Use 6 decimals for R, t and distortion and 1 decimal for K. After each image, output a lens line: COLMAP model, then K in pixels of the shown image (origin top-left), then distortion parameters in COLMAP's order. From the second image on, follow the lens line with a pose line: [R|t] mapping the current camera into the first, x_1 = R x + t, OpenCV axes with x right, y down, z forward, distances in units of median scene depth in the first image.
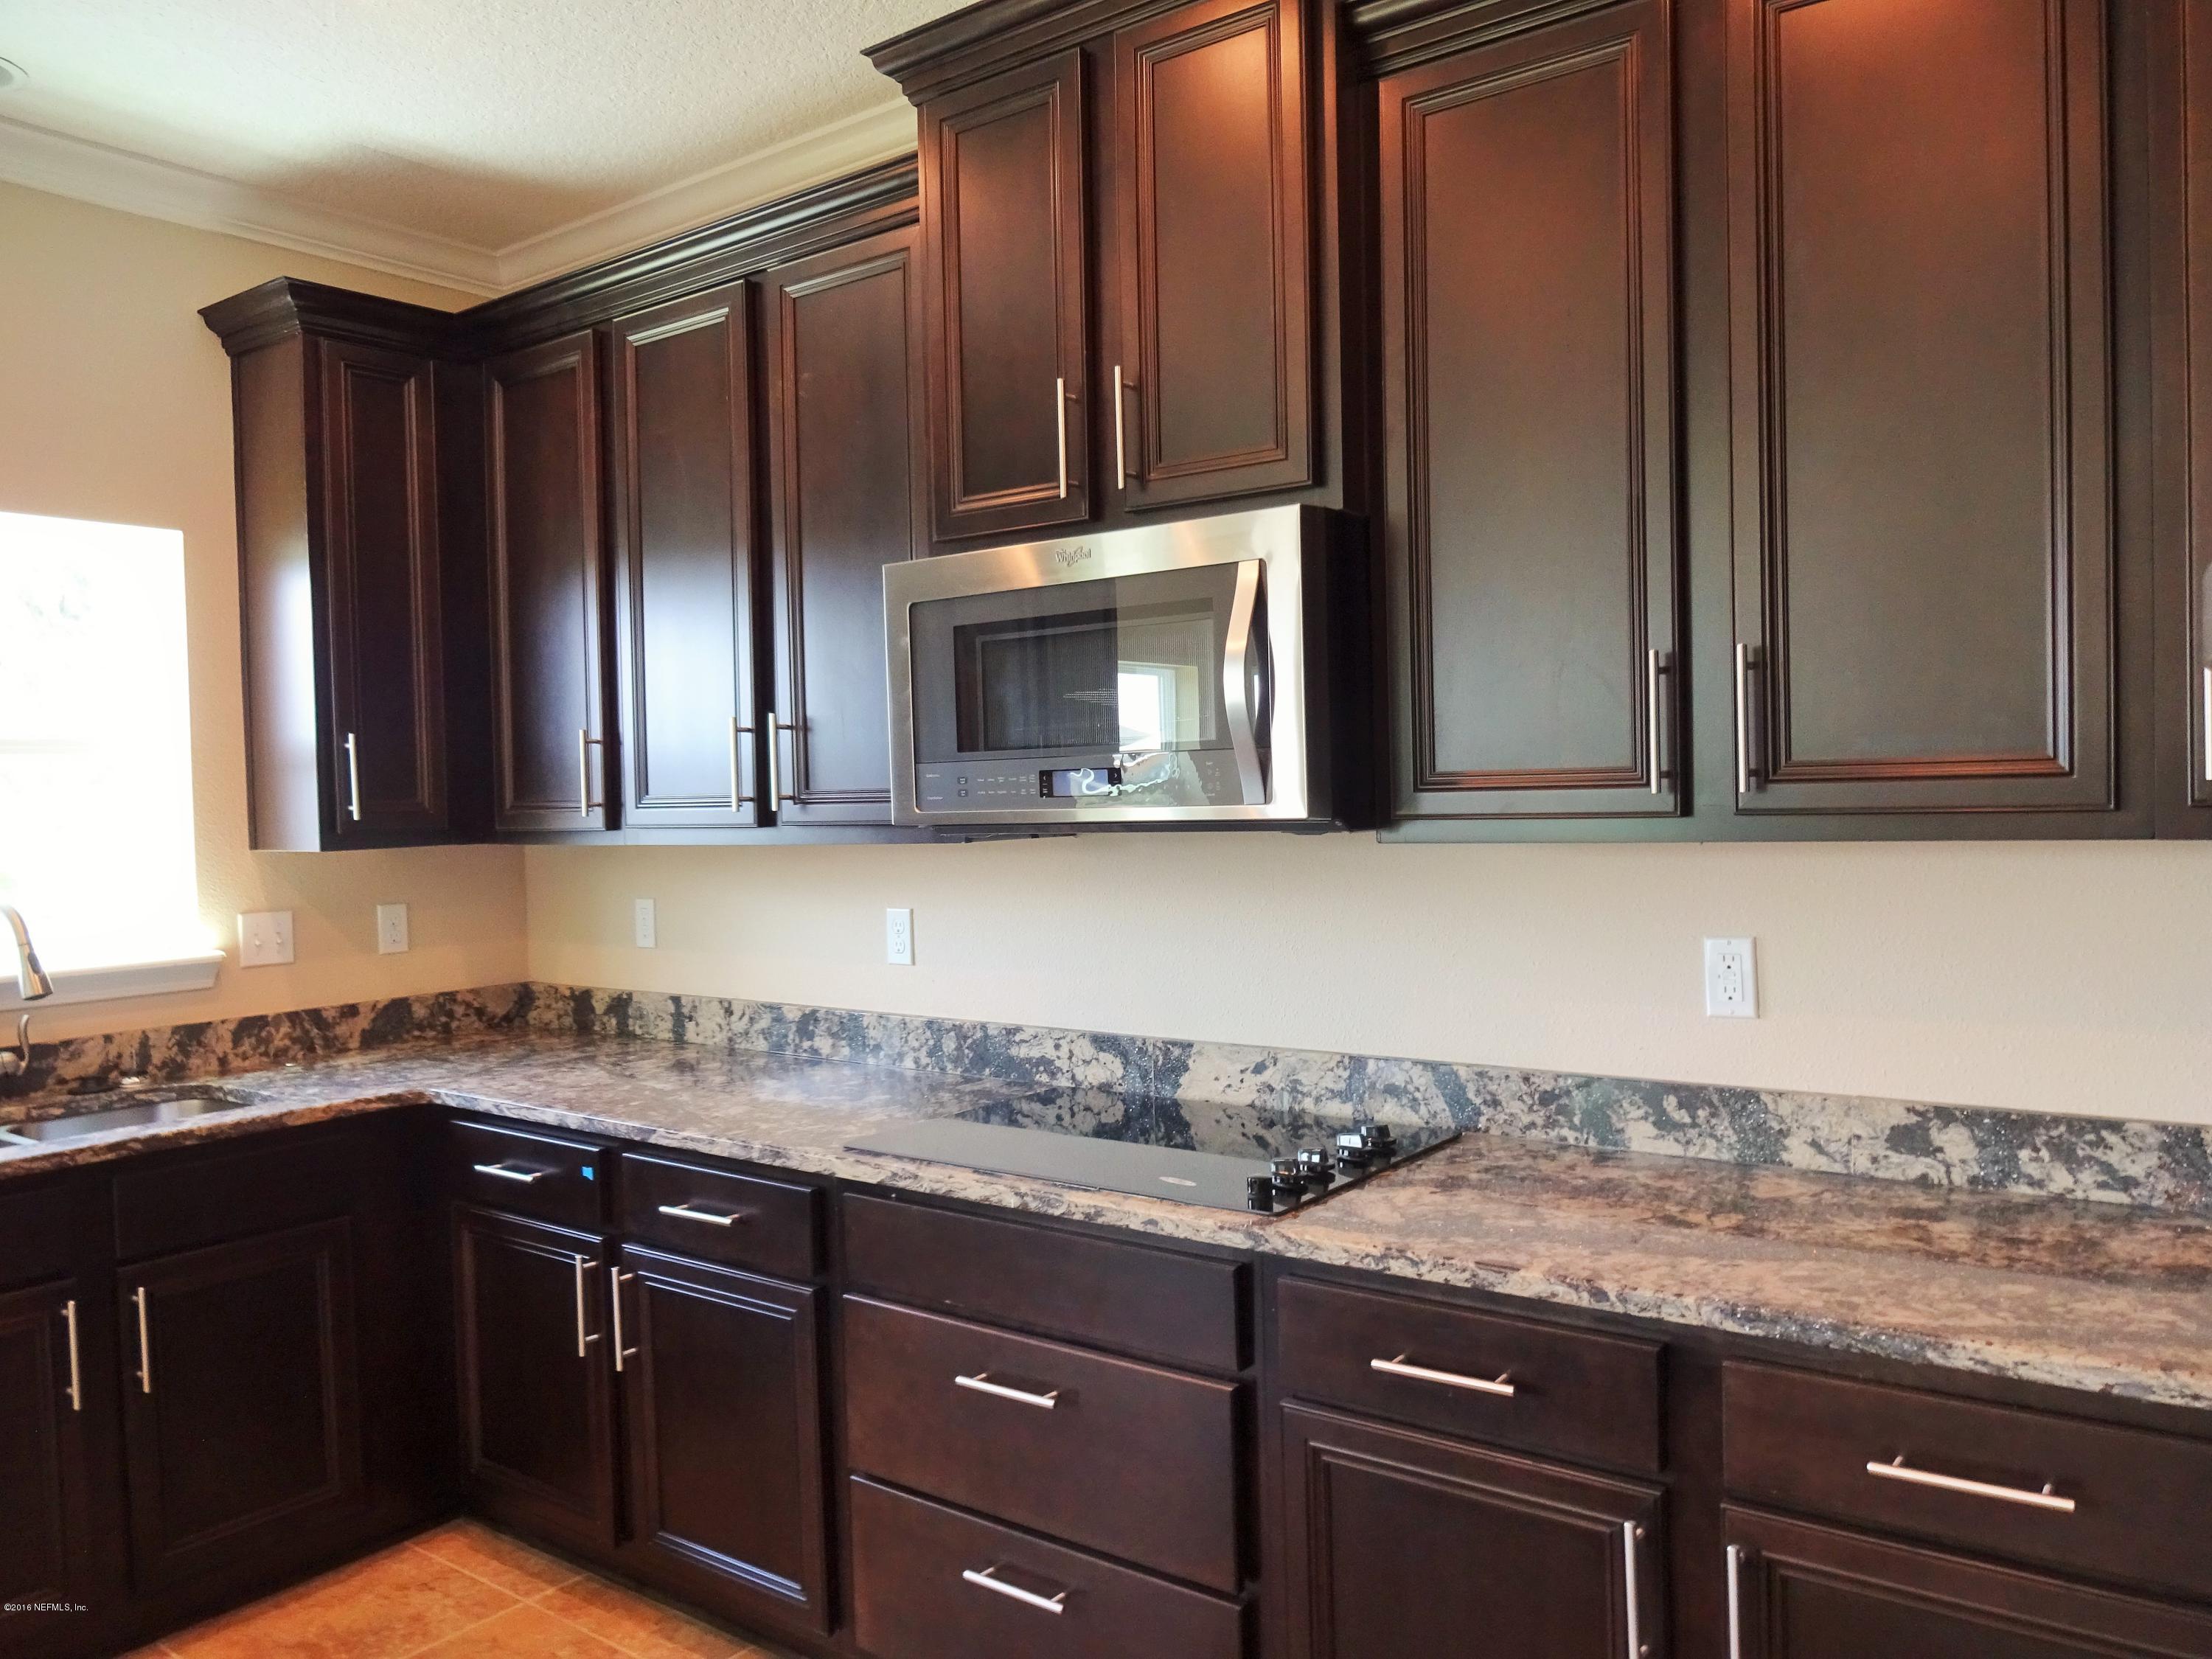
lens RADIAL K [[1619.0, 0, 1106.0], [0, 1619.0, 829.5], [0, 0, 1]] dist [-0.010704, 0.000068]
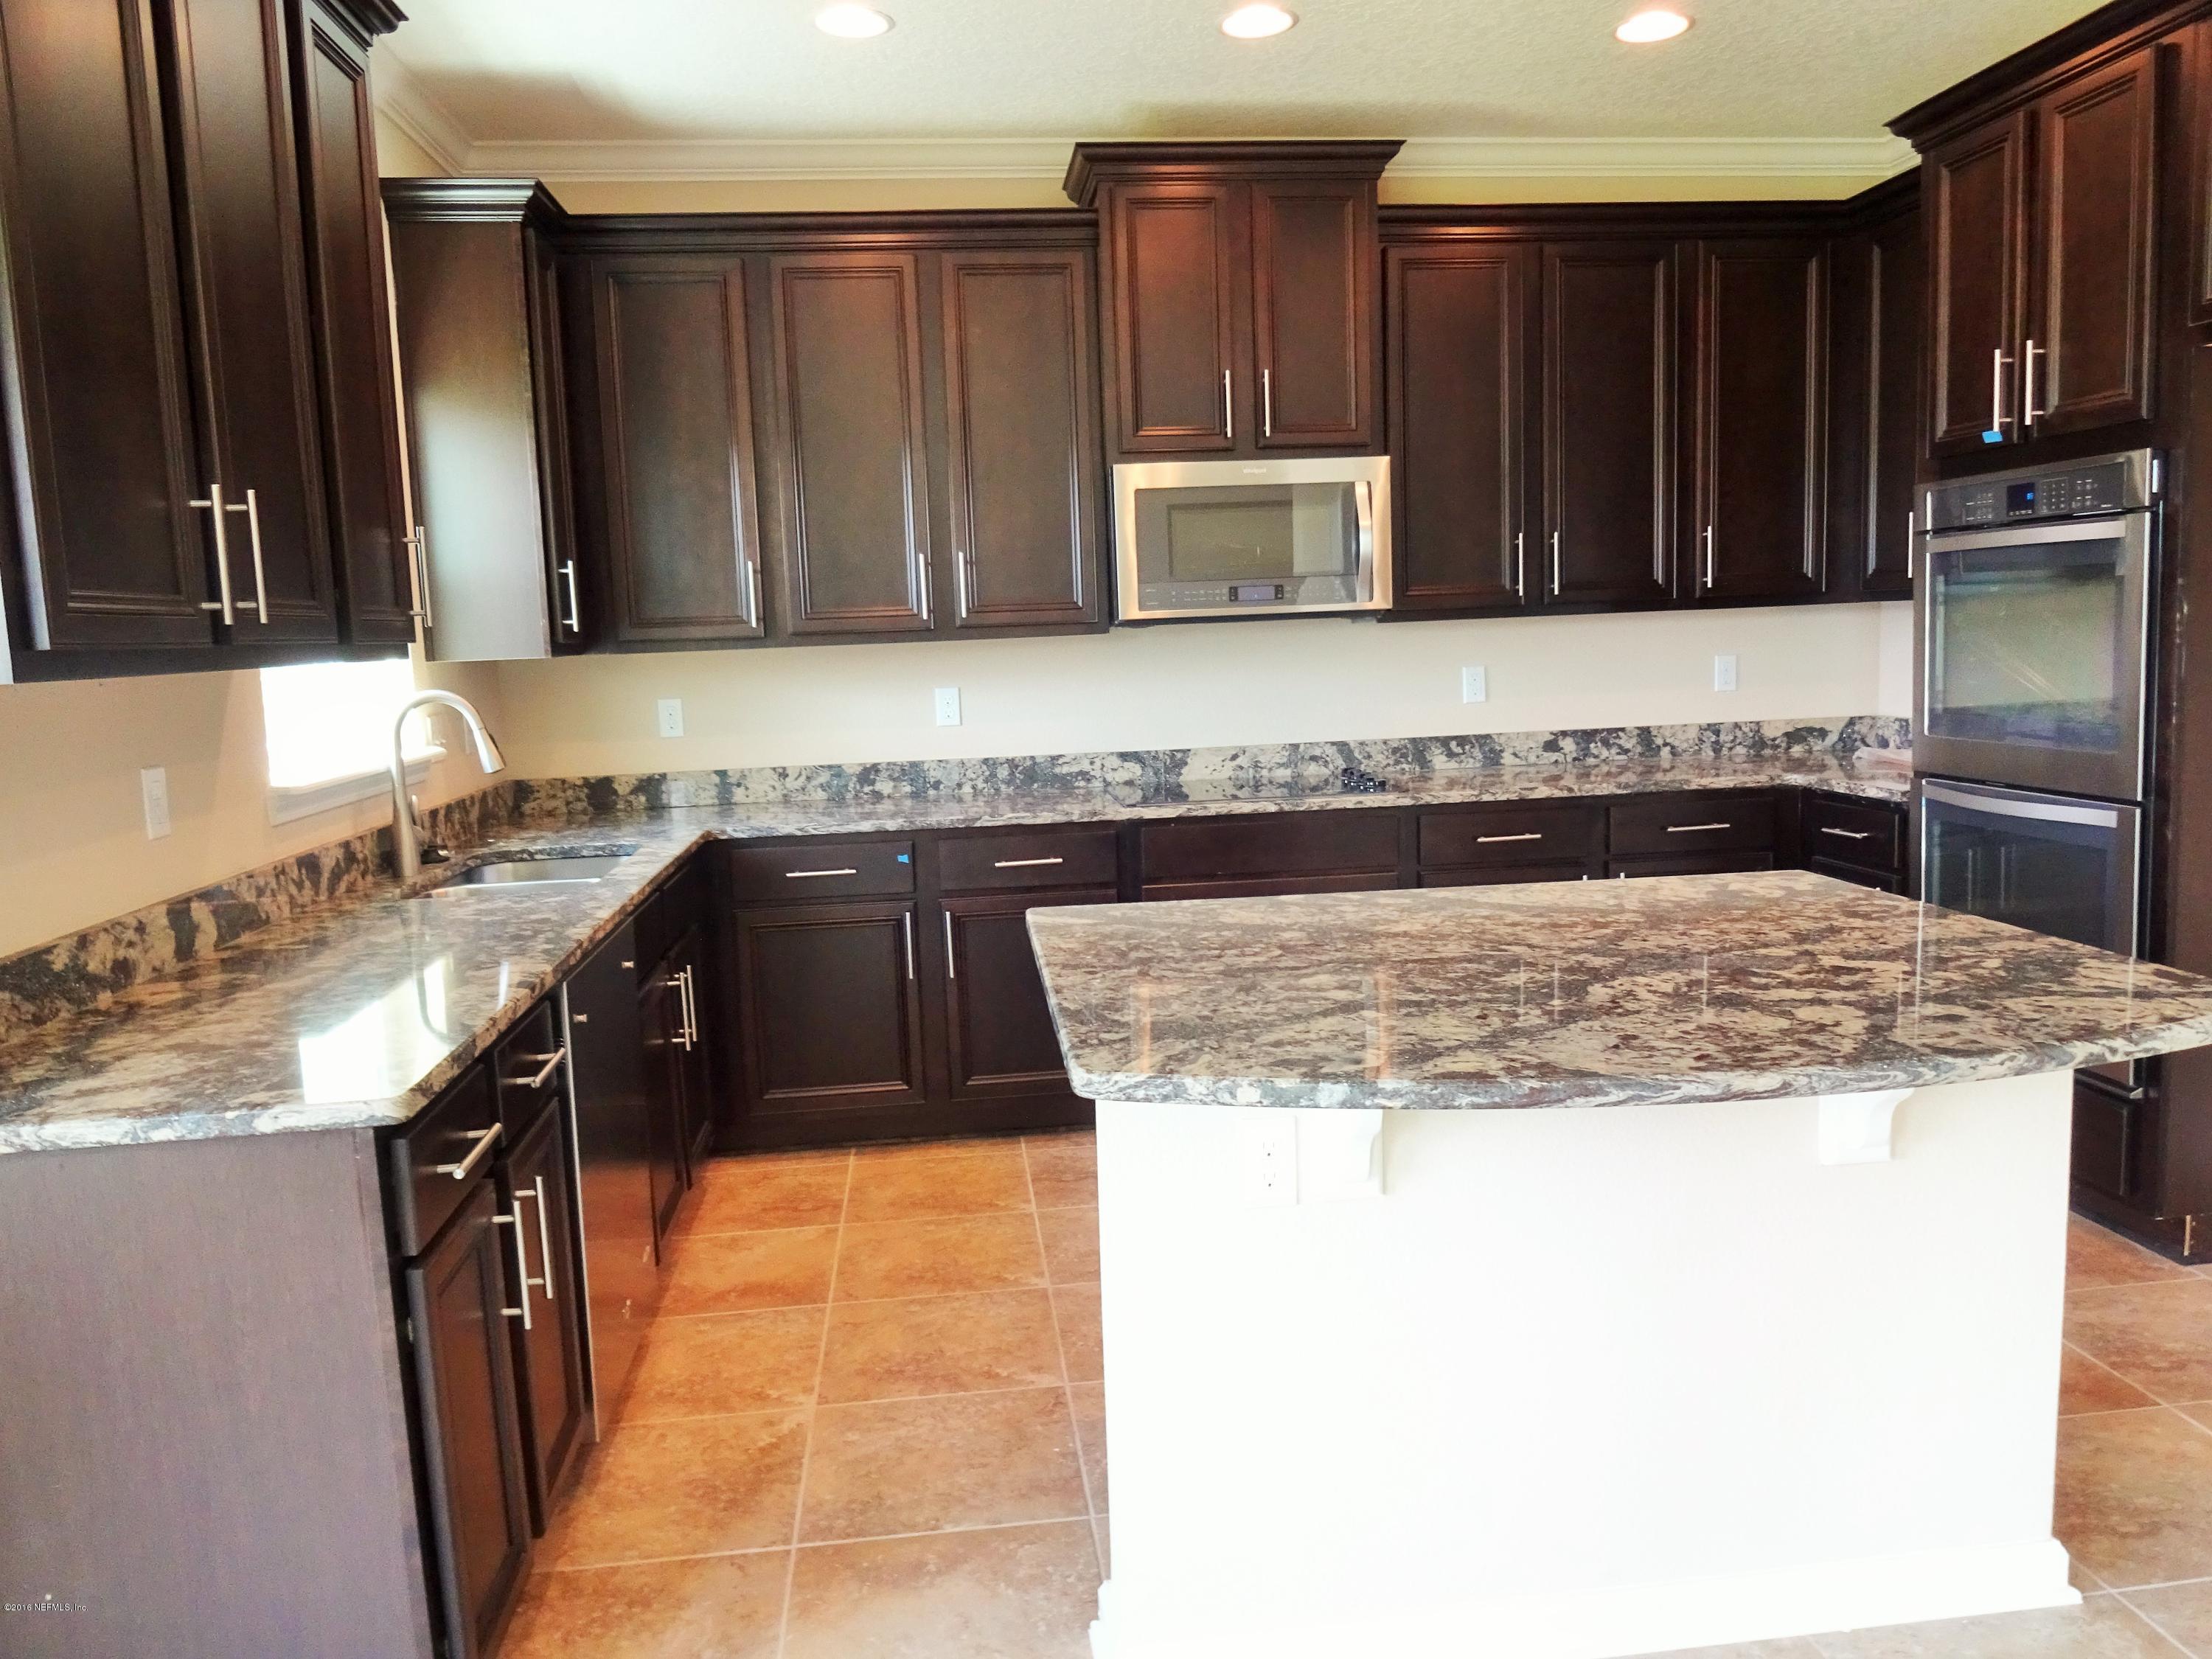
lens RADIAL K [[1619.0, 0, 1106.0], [0, 1619.0, 829.5], [0, 0, 1]] dist [-0.010704, 0.000068]
pose [[0.732266, -0.087703, 0.675348, -1.192743], [0.036766, 0.995318, 0.089391, 0.058145], [-0.680025, -0.040628, 0.732062, -0.223310]]
